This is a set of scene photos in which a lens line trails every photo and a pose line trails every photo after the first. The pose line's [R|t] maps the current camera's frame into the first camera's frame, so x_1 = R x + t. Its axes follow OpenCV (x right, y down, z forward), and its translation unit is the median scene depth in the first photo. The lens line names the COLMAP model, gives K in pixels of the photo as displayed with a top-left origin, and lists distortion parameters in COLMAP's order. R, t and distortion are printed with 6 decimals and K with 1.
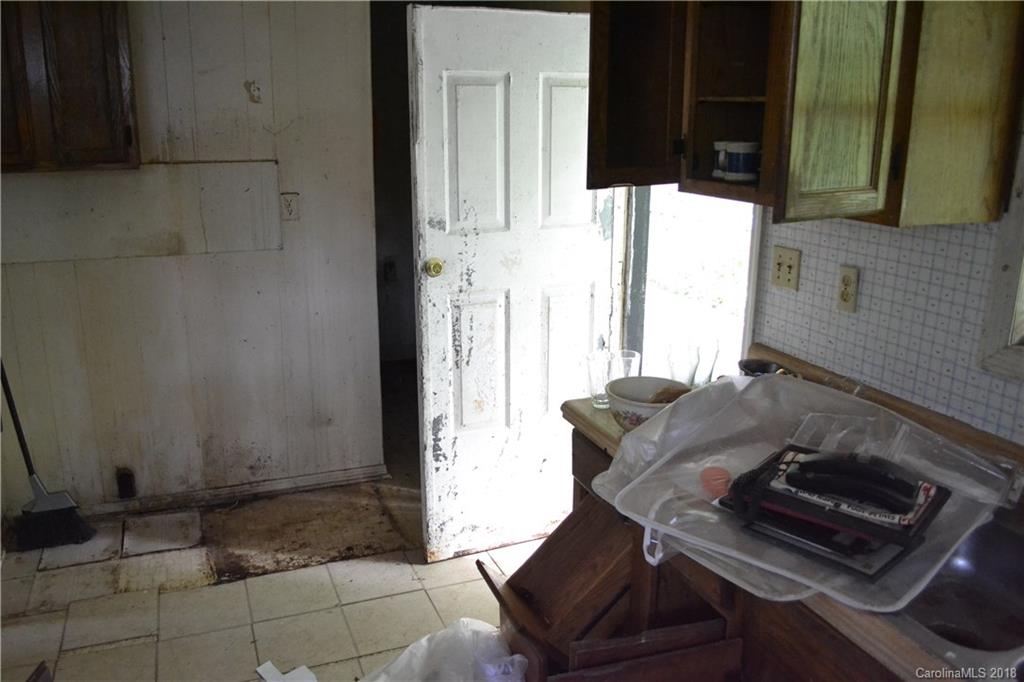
lens RADIAL K [[822.0, 0, 506.3], [0, 822.0, 342.5], [0, 0, 1]] dist [-0.081375, 0.008110]
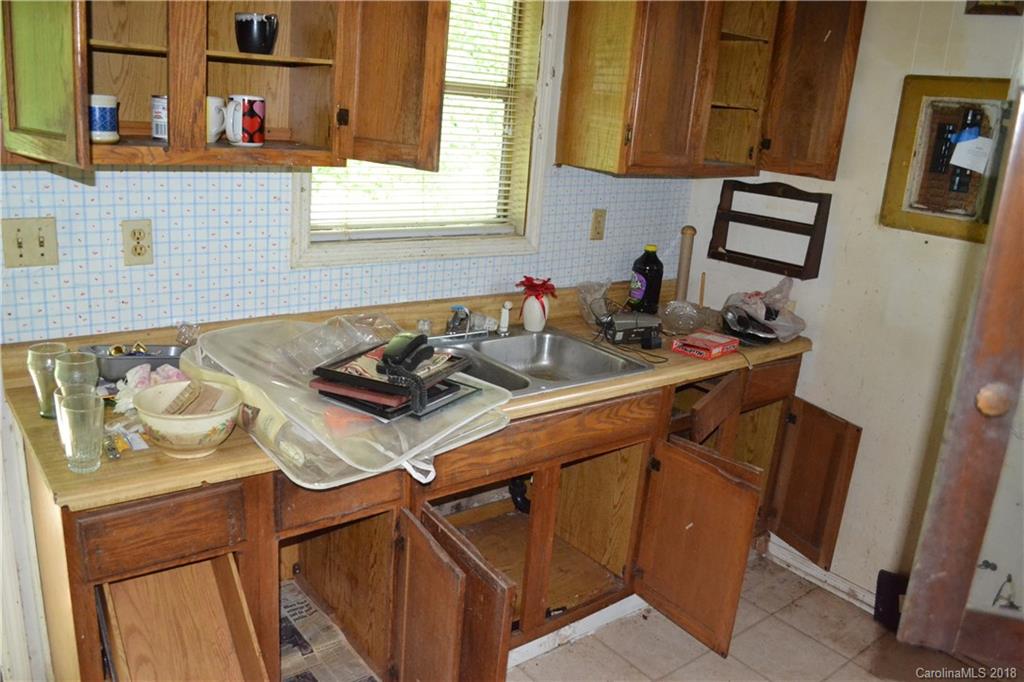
lens RADIAL K [[822.0, 0, 506.4], [0, 822.0, 340.0], [0, 0, 1]] dist [-0.081375, 0.008110]
pose [[-0.286752, -0.284594, 0.914756, -0.720760], [0.178328, 0.922310, 0.342845, -0.241168], [-0.941261, 0.261439, -0.213723, 0.926780]]
